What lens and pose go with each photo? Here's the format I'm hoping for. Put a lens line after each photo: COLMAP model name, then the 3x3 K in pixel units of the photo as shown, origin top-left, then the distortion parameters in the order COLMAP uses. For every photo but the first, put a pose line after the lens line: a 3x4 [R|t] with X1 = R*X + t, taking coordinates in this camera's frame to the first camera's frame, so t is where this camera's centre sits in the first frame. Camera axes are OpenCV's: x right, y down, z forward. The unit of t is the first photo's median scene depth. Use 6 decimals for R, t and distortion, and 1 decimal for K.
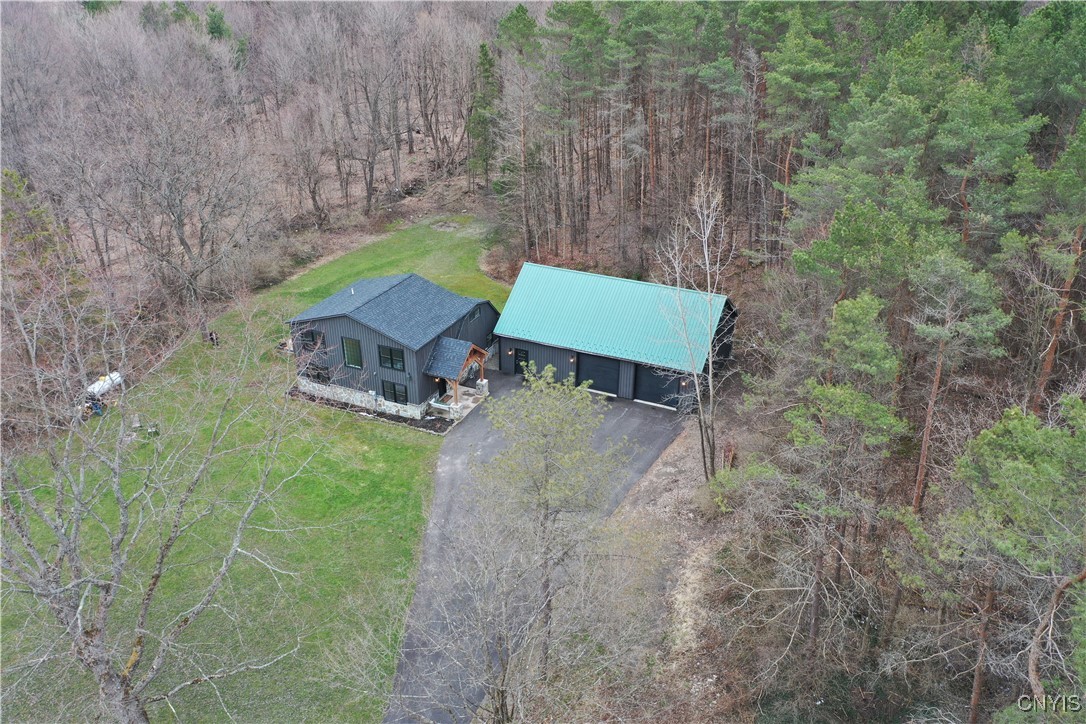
lens RADIAL K [[859.1, 0, 543.0], [0, 859.1, 362.0], [0, 0, 1]] dist [0.007896, 0.005500]
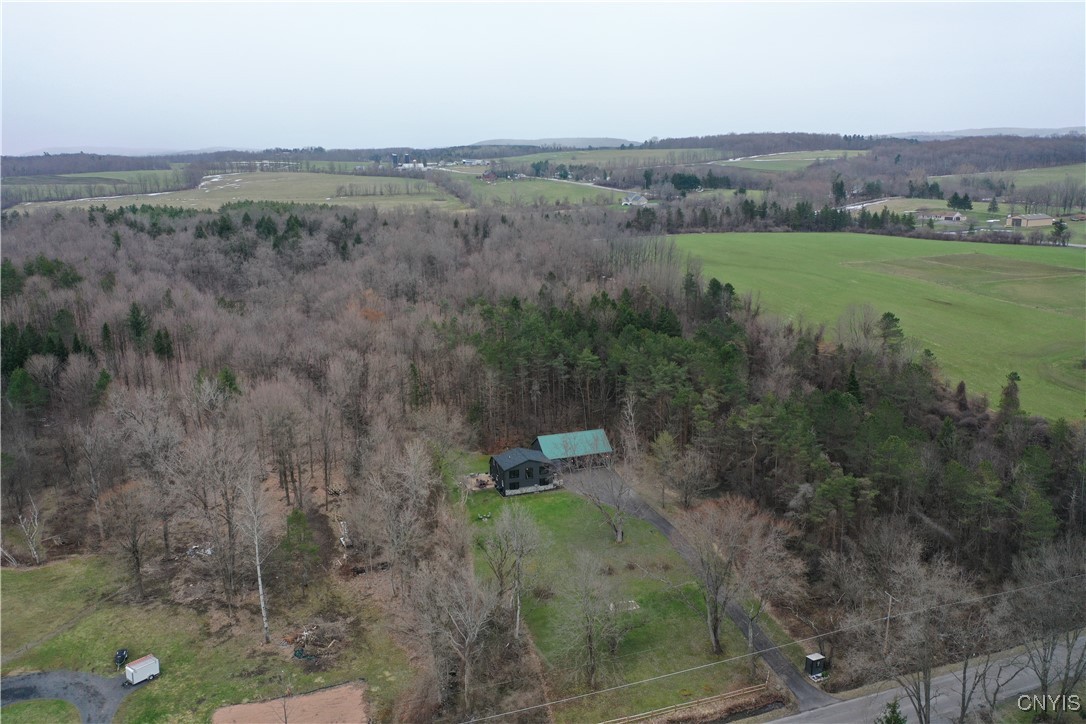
lens RADIAL K [[859.1, 0, 543.0], [0, 859.1, 362.0], [0, 0, 1]] dist [0.007896, 0.005500]
pose [[0.723123, -0.165071, 0.670705, -2.105496], [0.327421, 0.936915, -0.122421, 0.008394], [-0.608185, 0.308128, 0.731552, -1.319052]]
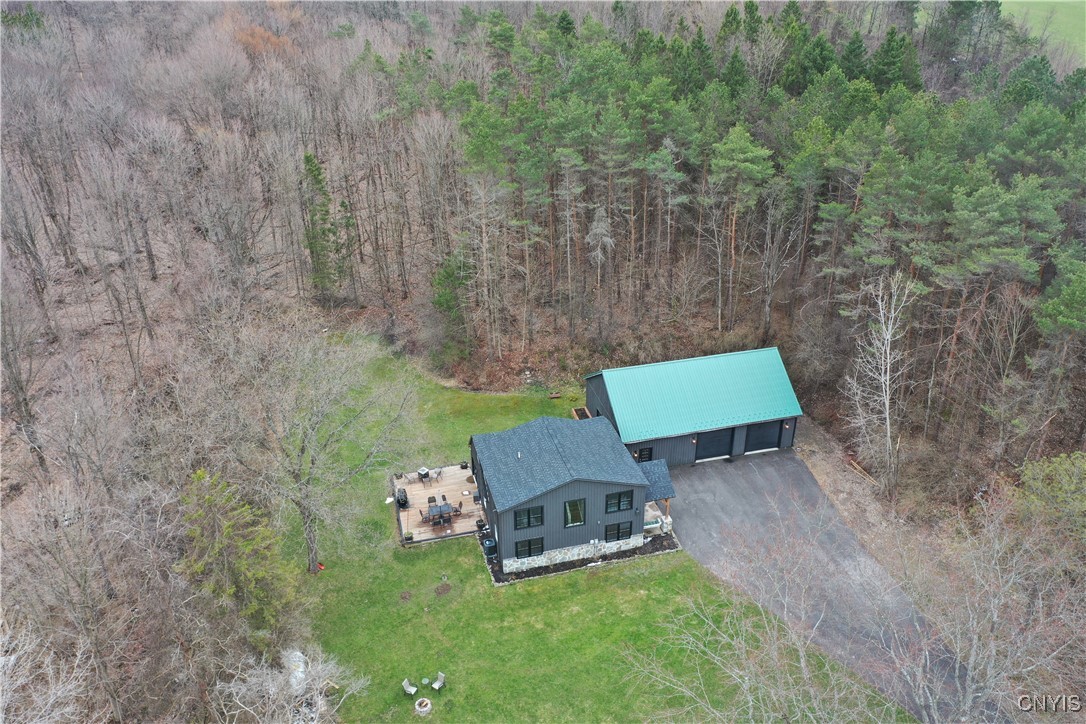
lens RADIAL K [[859.1, 0, 543.0], [0, 859.1, 362.0], [0, 0, 1]] dist [0.007896, 0.005500]
pose [[0.771803, -0.306219, 0.557270, -0.747810], [0.300755, 0.947973, 0.104373, -0.290030], [-0.560238, 0.087046, 0.823745, 0.178801]]
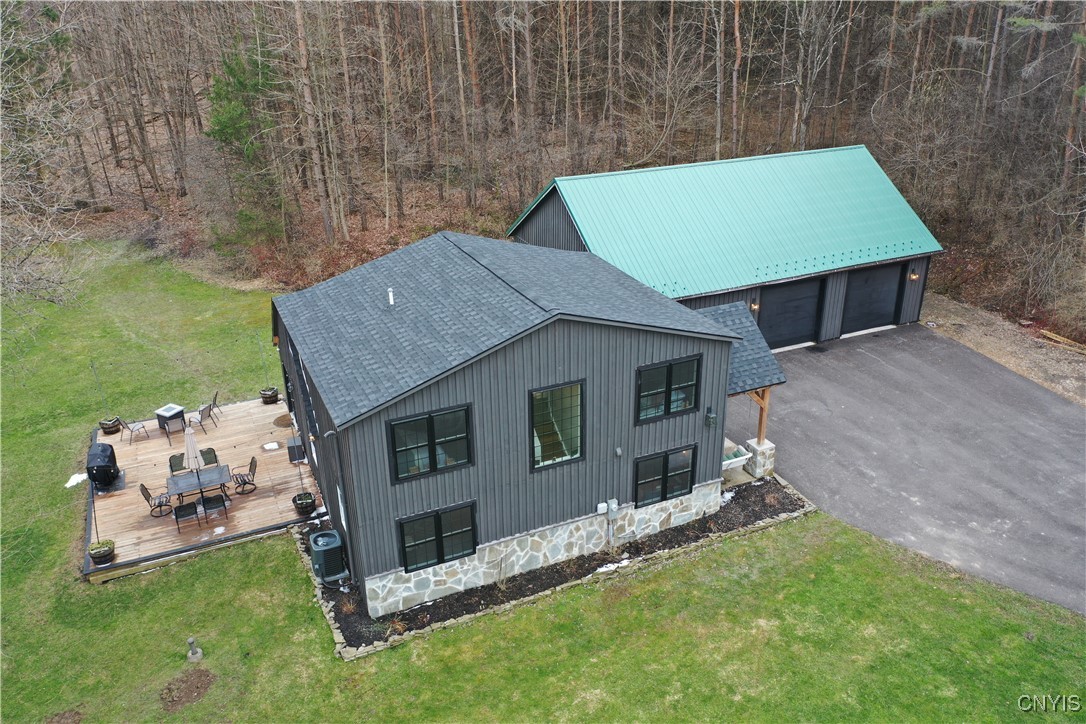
lens RADIAL K [[859.1, 0, 543.0], [0, 859.1, 362.0], [0, 0, 1]] dist [0.007896, 0.005500]
pose [[0.653258, -0.315494, 0.688272, -0.462945], [0.359665, 0.929240, 0.084582, -0.067392], [-0.666255, 0.192293, 0.720505, 0.730616]]
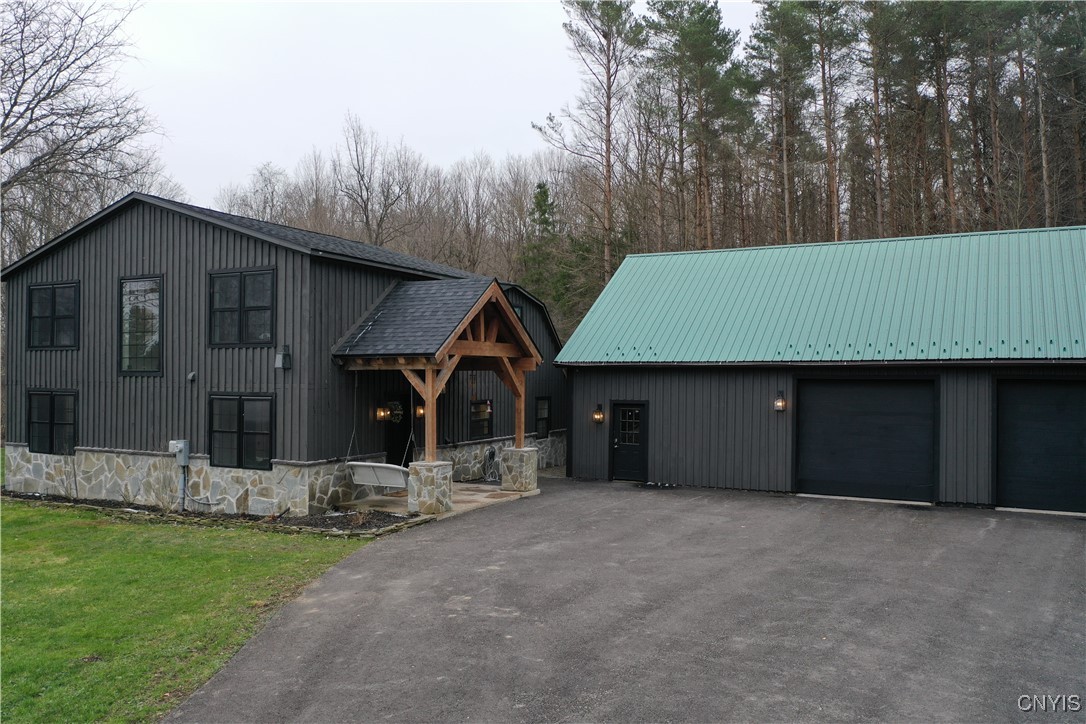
lens RADIAL K [[859.1, 0, 543.0], [0, 859.1, 362.0], [0, 0, 1]] dist [0.007896, 0.005500]
pose [[0.998510, 0.003679, -0.054439, -0.045110], [-0.028715, 0.883812, -0.466961, 0.154514], [0.046396, 0.467828, 0.882601, 0.709418]]
